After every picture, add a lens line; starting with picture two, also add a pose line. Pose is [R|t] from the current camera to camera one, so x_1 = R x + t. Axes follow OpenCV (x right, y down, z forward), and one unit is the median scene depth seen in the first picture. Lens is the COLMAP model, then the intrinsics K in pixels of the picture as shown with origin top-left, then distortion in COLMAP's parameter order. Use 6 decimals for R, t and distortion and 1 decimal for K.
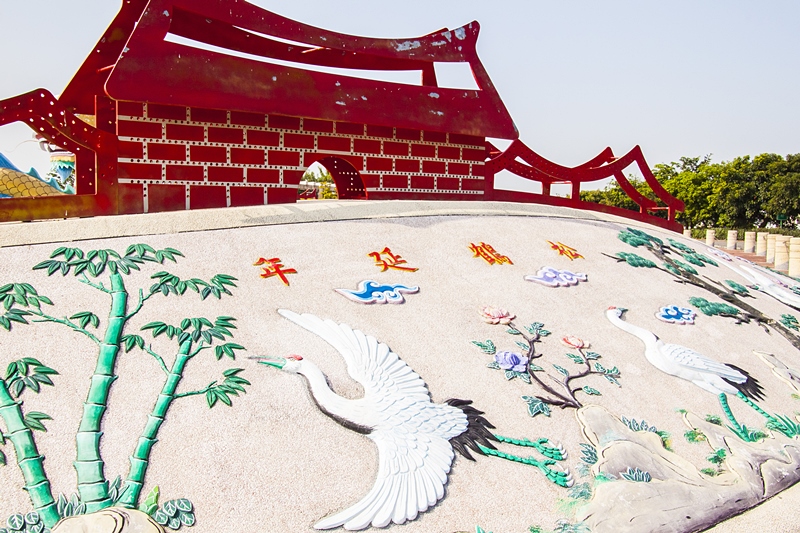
lens RADIAL K [[800.3, 0, 400.2], [0, 800.3, 268.6], [0, 0, 1]] dist [-0.030028, 0.000000]
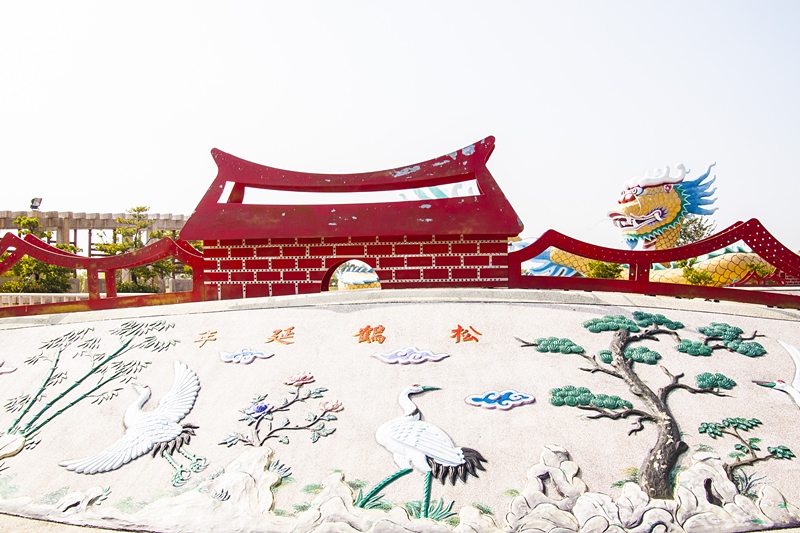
lens RADIAL K [[737.8, 0, 400.6], [0, 737.8, 264.3], [0, 0, 1]] dist [-0.059452, 0.000000]
pose [[0.616074, -0.024035, -0.787322, 1.053425], [-0.037057, 0.997543, -0.059449, -0.060493], [0.786816, 0.065801, 0.613670, 0.287041]]
